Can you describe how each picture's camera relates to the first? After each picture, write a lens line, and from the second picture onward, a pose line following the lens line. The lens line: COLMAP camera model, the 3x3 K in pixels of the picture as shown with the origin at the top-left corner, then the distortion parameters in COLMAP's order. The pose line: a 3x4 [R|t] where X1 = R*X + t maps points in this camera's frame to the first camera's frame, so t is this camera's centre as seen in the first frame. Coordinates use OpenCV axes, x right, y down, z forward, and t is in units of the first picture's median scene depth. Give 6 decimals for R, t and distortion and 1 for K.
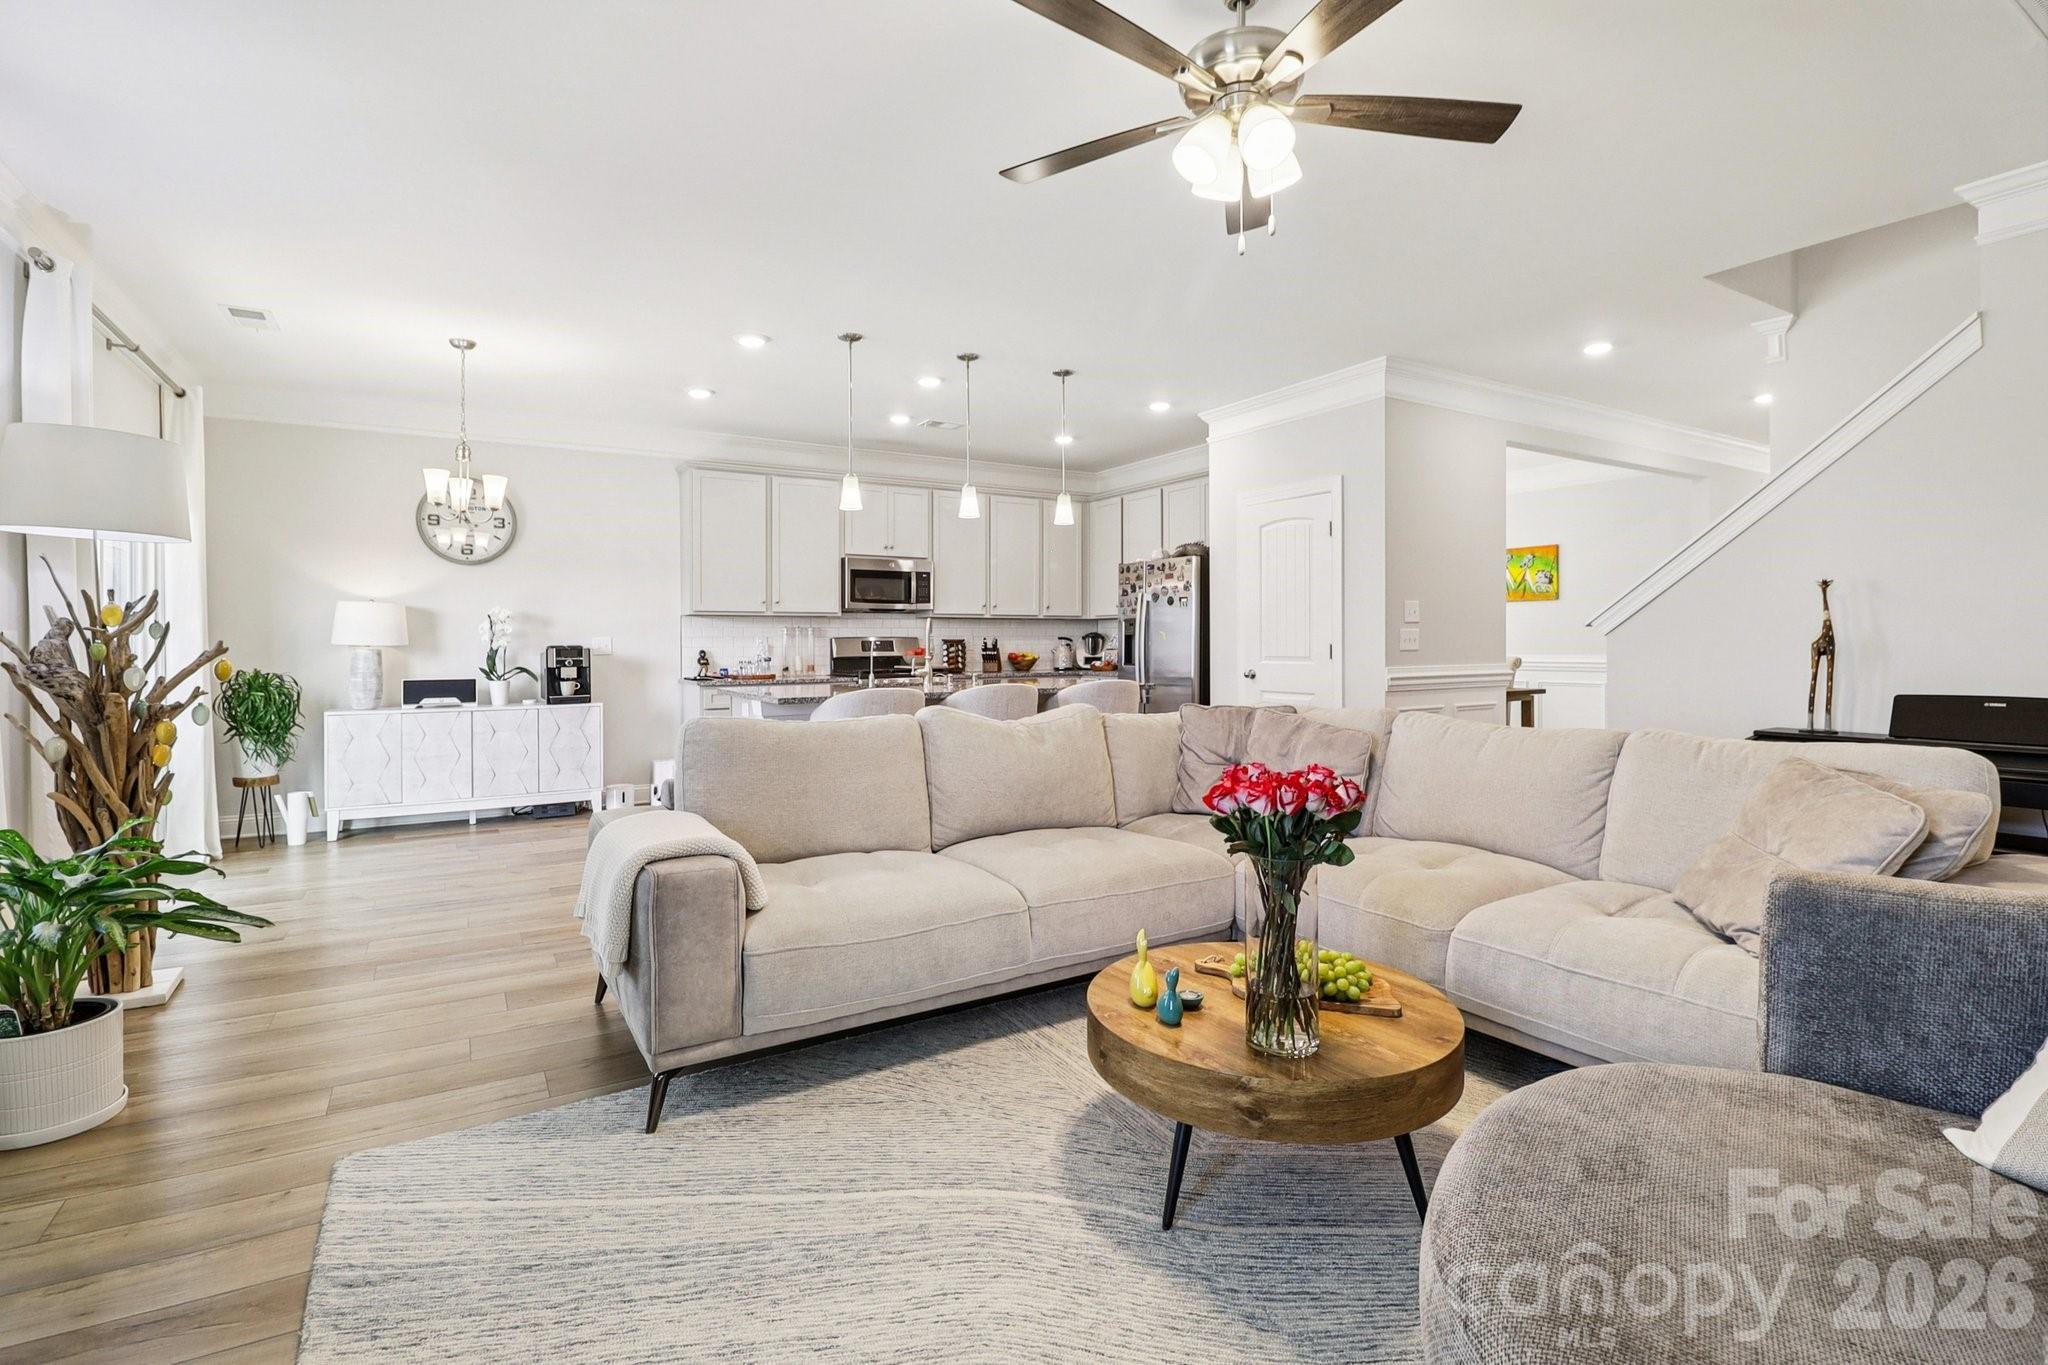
lens RADIAL K [[939.7, 0, 1099.8], [0, 939.7, 665.8], [0, 0, 1]] dist [-0.002710, -0.010298]
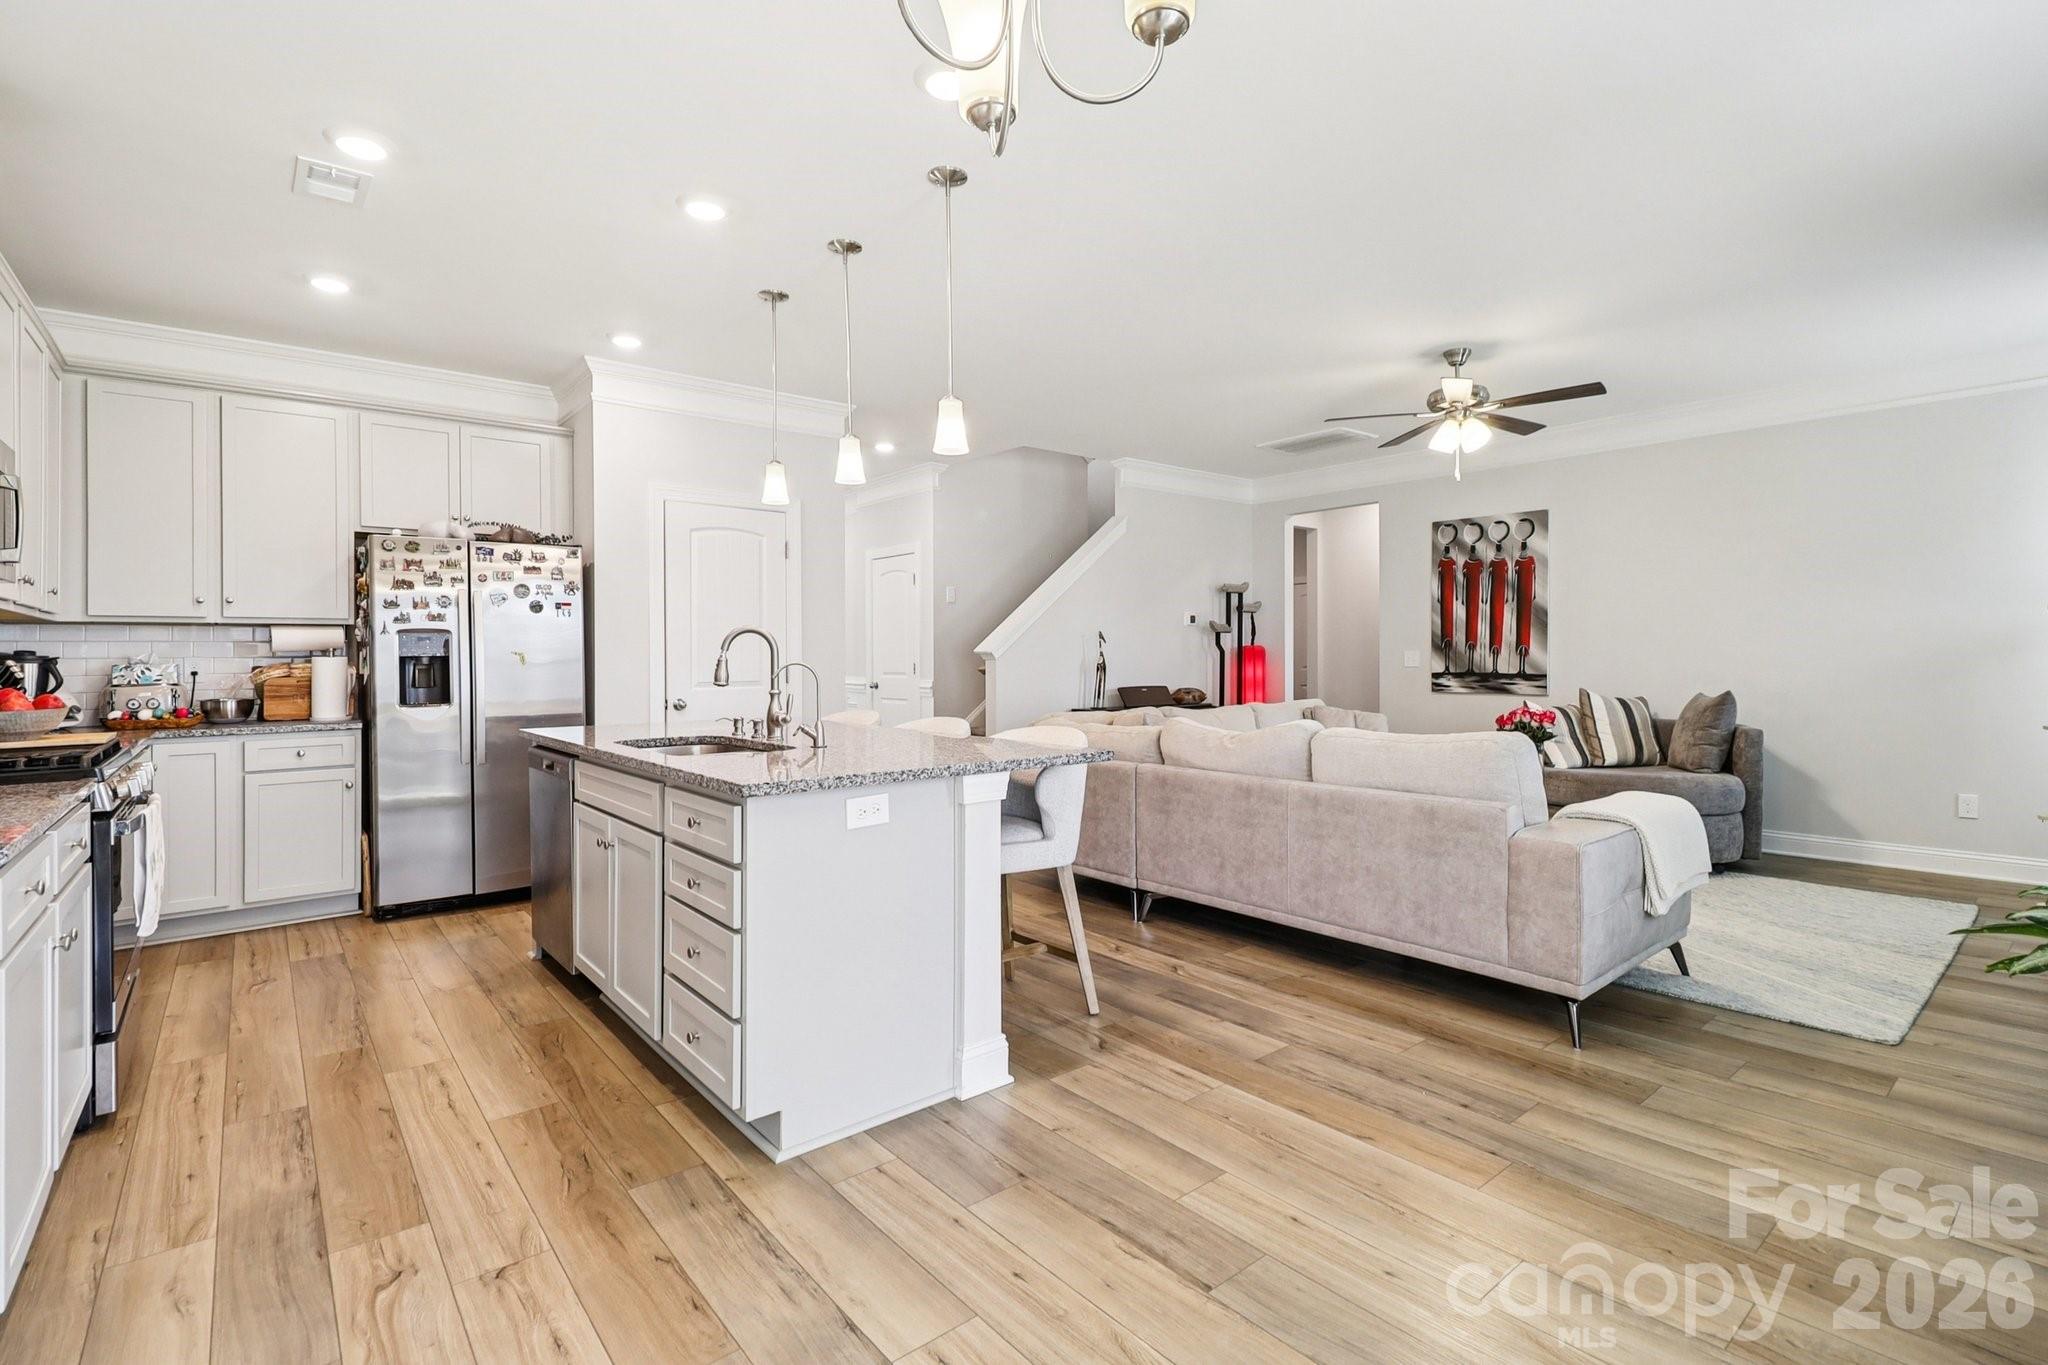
lens RADIAL K [[939.7, 0, 1024.3], [0, 939.7, 659.2], [0, 0, 1]] dist [-0.002710, -0.010298]
pose [[-0.079925, 0.004944, 0.996789, -0.677836], [0.030729, 0.999525, -0.002493, -0.021068], [-0.996327, 0.030431, -0.080039, 0.769273]]
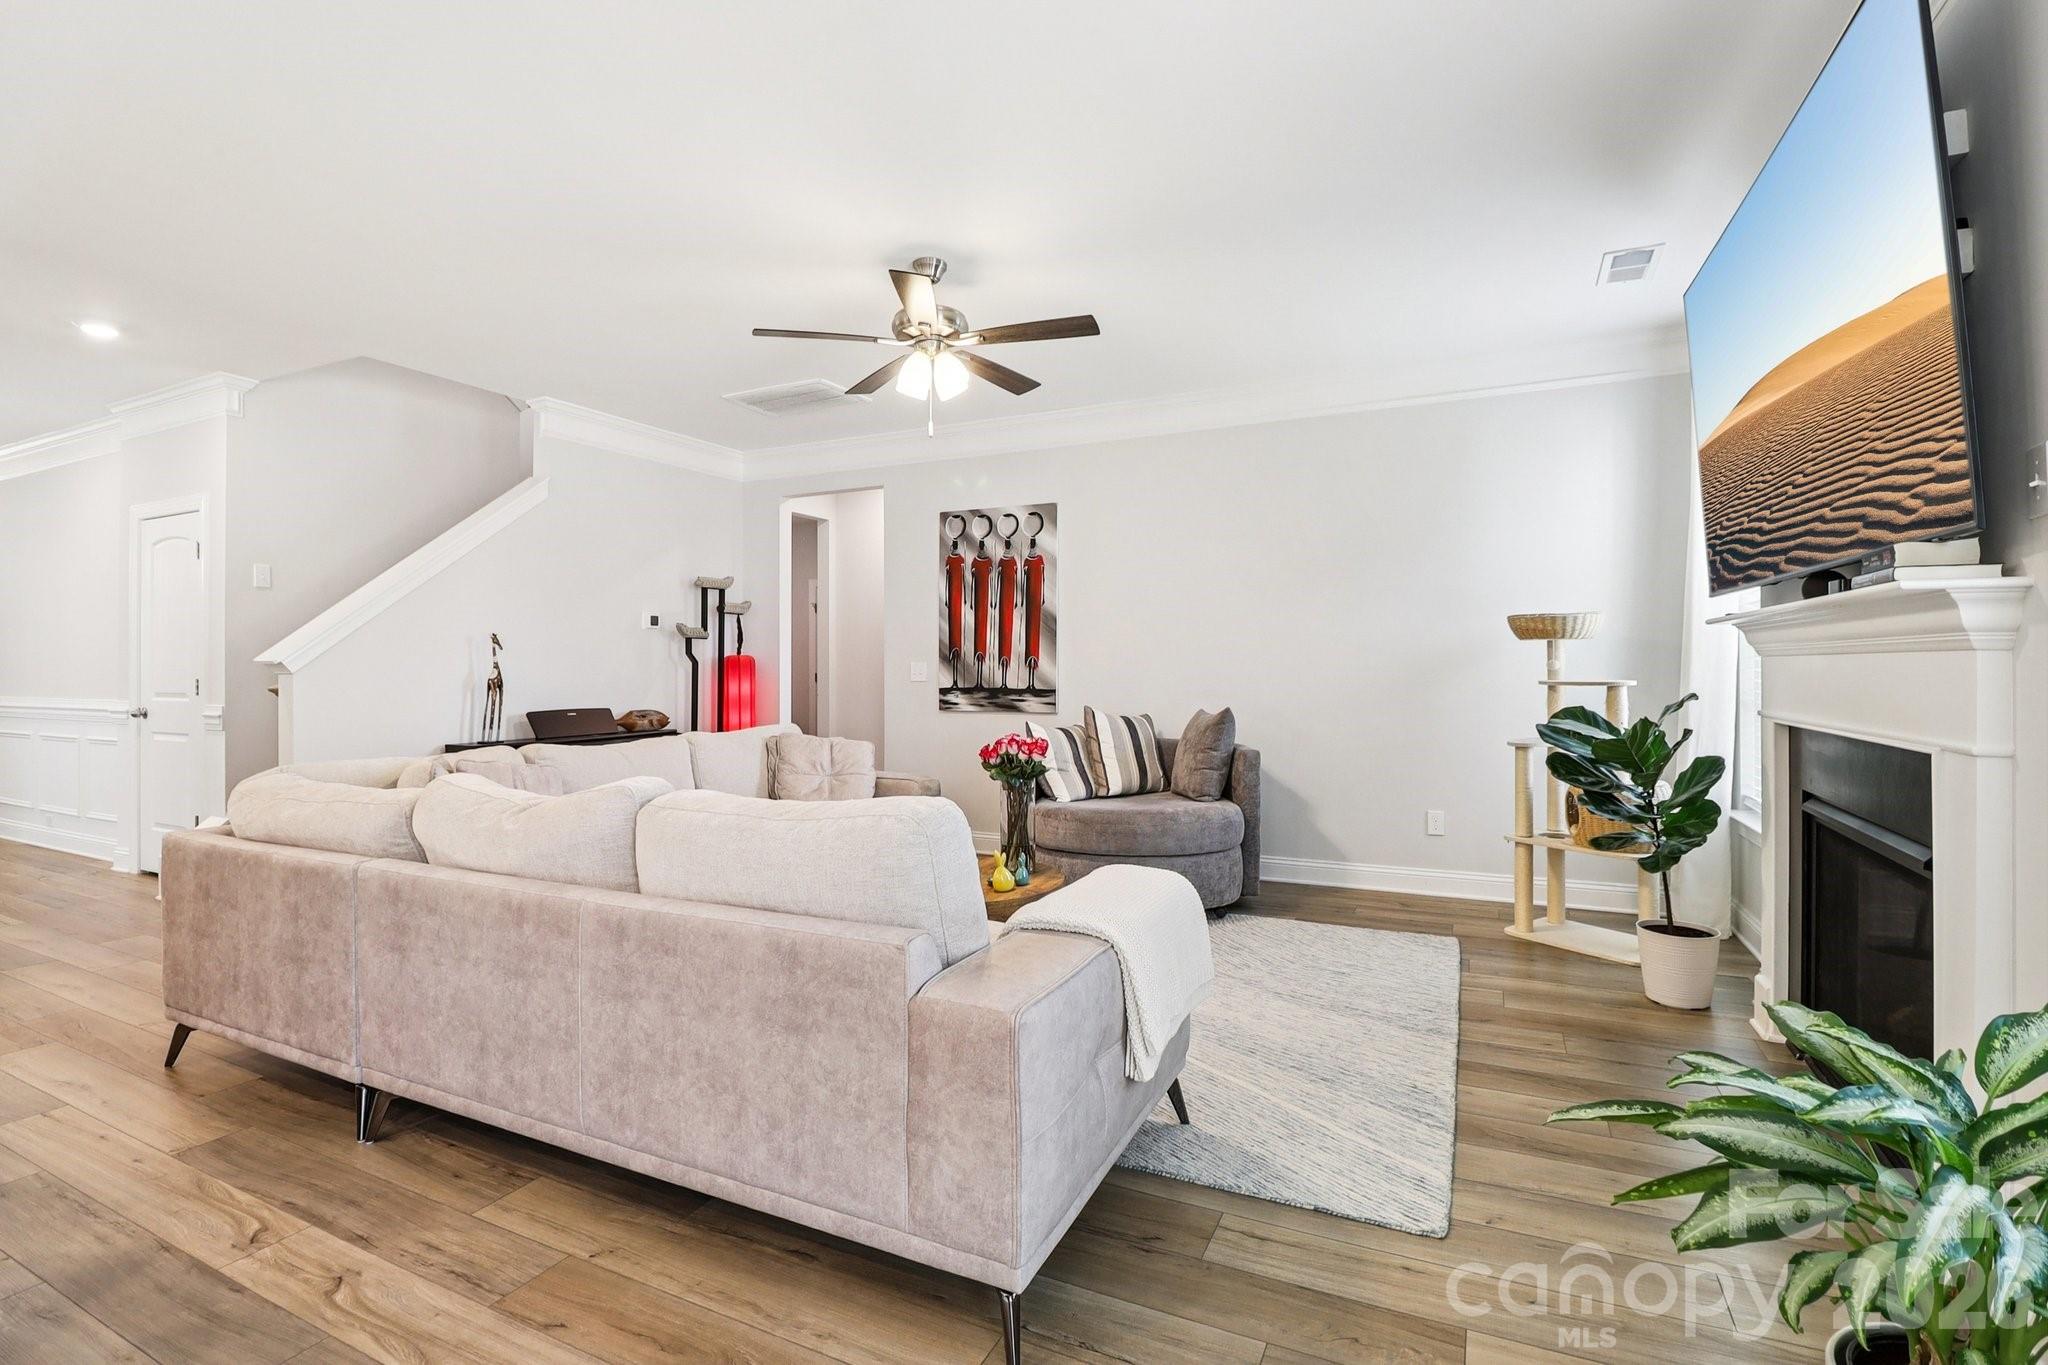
lens RADIAL K [[939.7, 0, 1013.4], [0, 939.7, 655.1], [0, 0, 1]] dist [-0.002710, -0.010298]
pose [[-0.484642, 0.020370, 0.874476, -0.472697], [0.029286, 0.999546, -0.007053, -0.017628], [-0.874222, 0.022191, -0.485018, 0.592370]]
